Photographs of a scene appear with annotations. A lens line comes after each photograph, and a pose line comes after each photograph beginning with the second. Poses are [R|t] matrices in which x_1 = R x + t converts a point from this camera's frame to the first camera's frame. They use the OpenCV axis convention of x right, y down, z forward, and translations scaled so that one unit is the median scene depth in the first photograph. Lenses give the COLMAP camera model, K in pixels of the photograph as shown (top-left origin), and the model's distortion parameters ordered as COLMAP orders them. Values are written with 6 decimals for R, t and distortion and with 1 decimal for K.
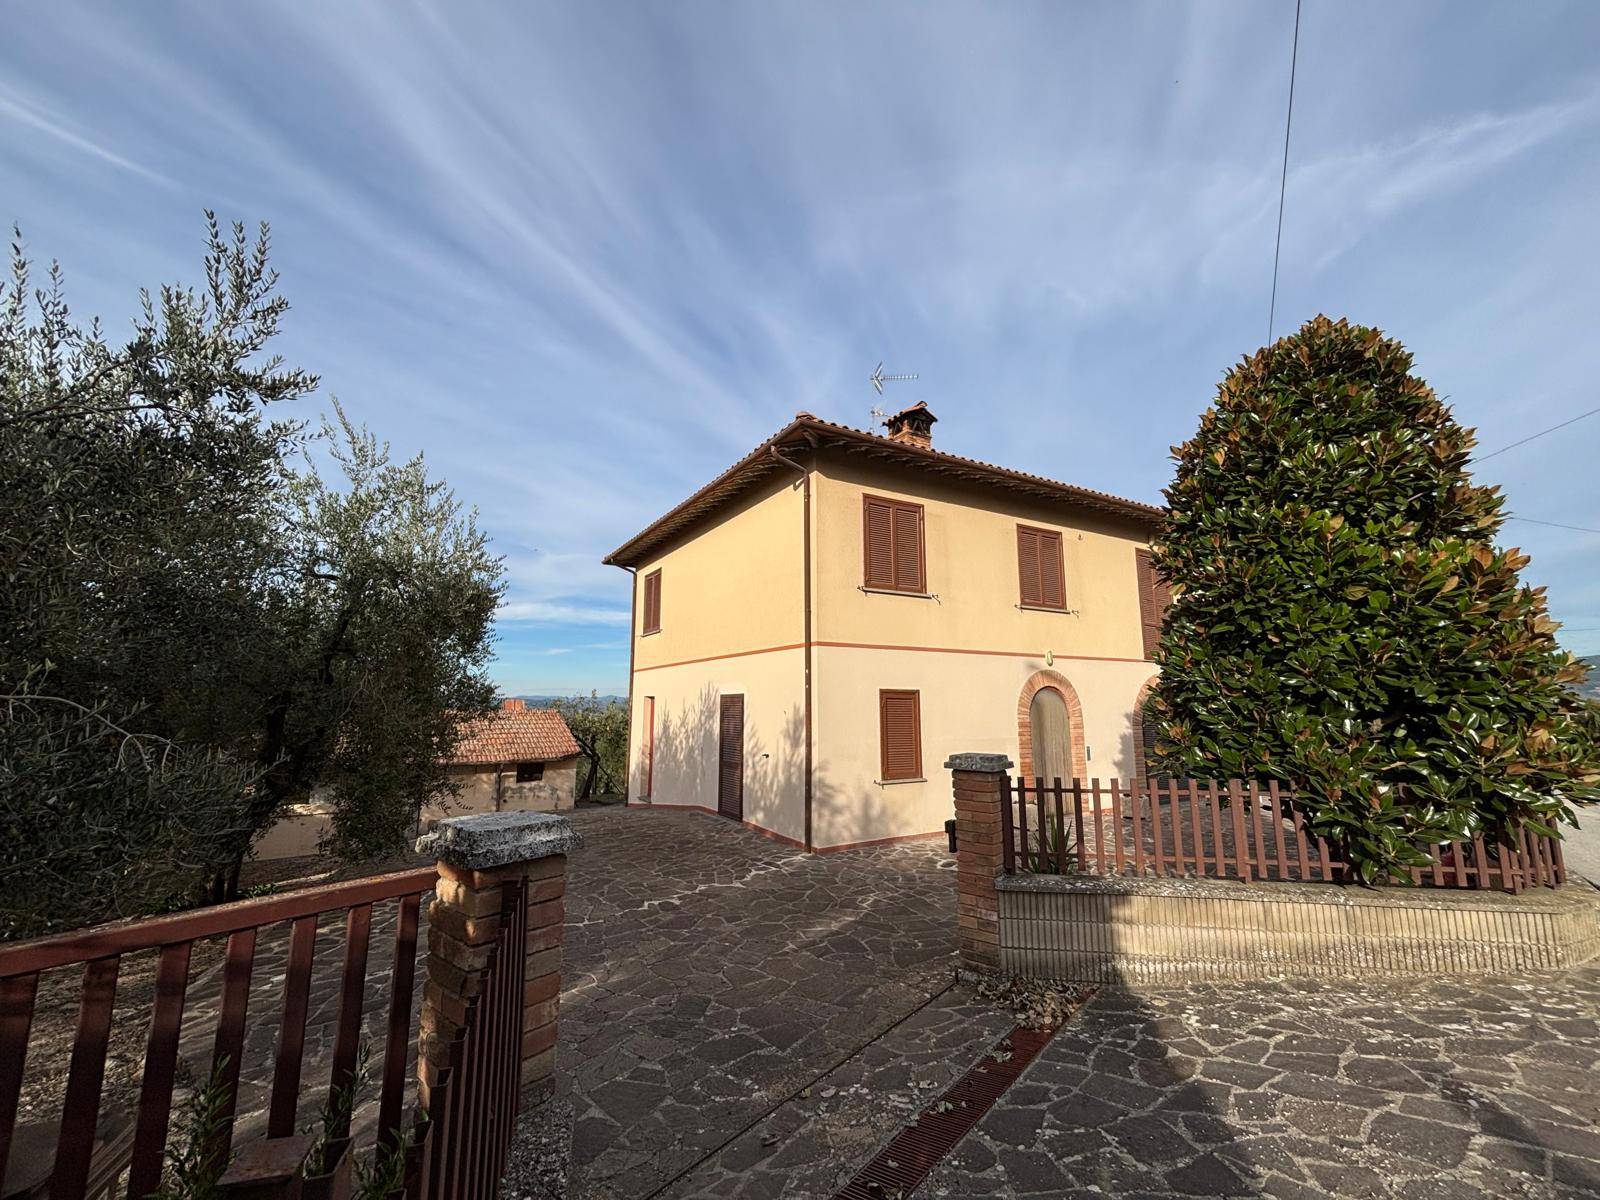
lens RADIAL K [[646.6, 0, 794.4], [0, 646.6, 599.3], [0, 0, 1]] dist [-0.016915, 0.000210]
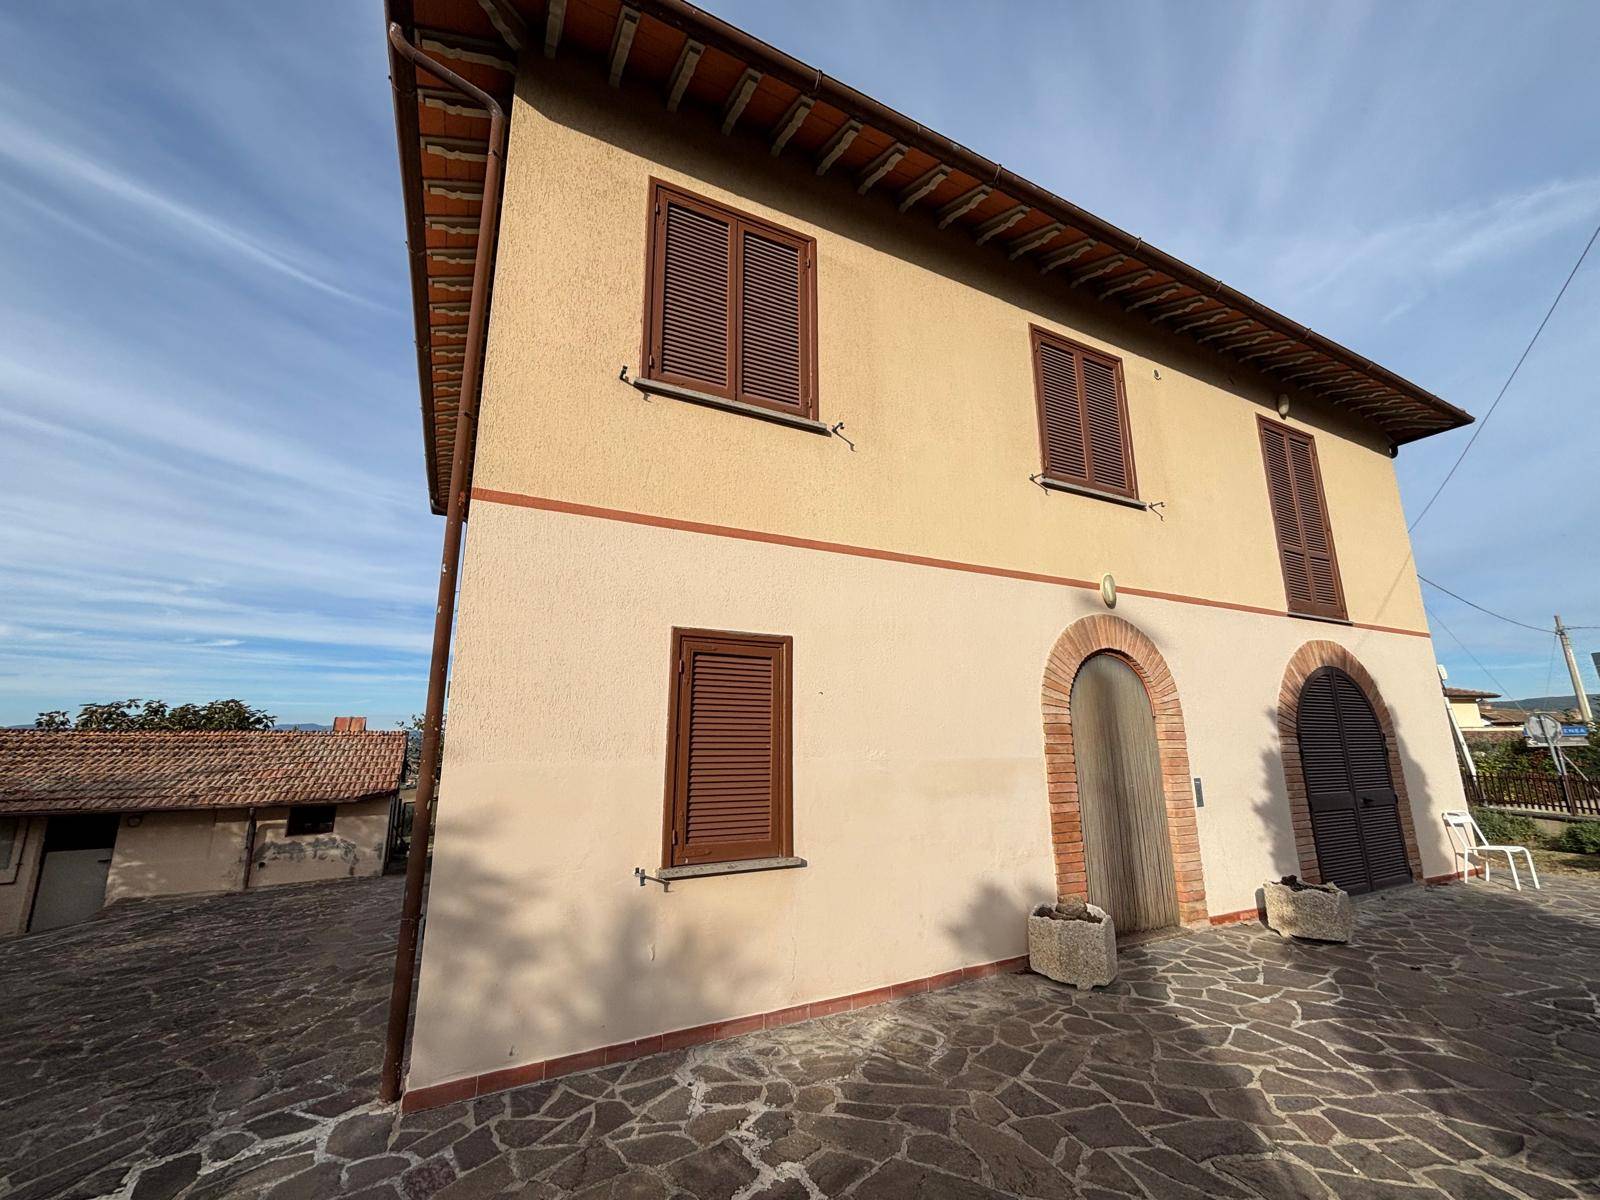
lens RADIAL K [[646.6, 0, 805.7], [0, 646.6, 598.7], [0, 0, 1]] dist [-0.016915, 0.000210]
pose [[0.998690, -0.015270, -0.048830, 0.213665], [0.012443, 0.998258, -0.057681, 0.134514], [0.049625, 0.056998, 0.997140, 0.562405]]
